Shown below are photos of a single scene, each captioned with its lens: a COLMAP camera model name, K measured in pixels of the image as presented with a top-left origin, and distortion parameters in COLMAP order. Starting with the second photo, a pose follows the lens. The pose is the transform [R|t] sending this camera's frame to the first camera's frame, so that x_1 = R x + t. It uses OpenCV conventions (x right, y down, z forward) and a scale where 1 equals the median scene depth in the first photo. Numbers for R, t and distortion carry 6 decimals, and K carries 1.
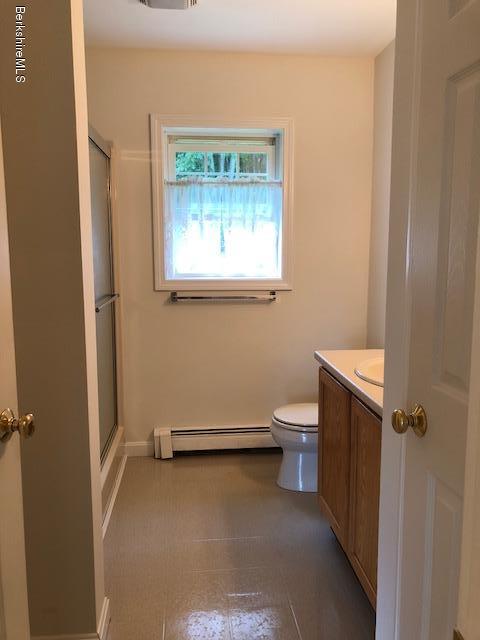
lens RADIAL K [[522.2, 0, 243.9], [0, 522.2, 319.0], [0, 0, 1]] dist [0.019525, -0.032775]
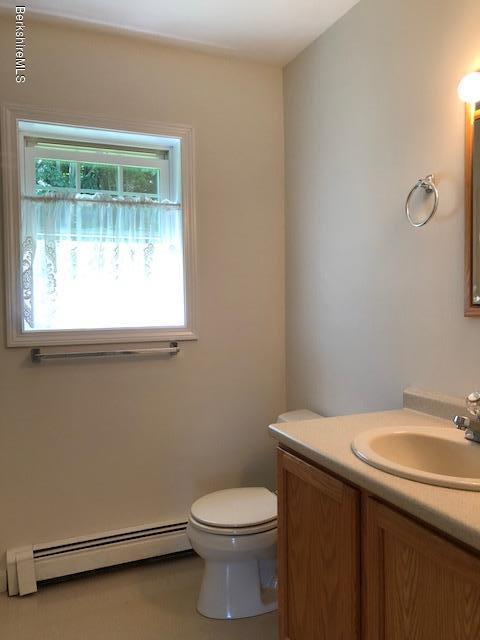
lens RADIAL K [[522.2, 0, 235.1], [0, 522.2, 317.1], [0, 0, 1]] dist [0.019525, -0.032775]
pose [[0.961675, -0.022625, 0.273257, -0.066942], [0.052030, 0.993540, -0.100848, -0.008149], [-0.269210, 0.111200, 0.956640, 0.241056]]
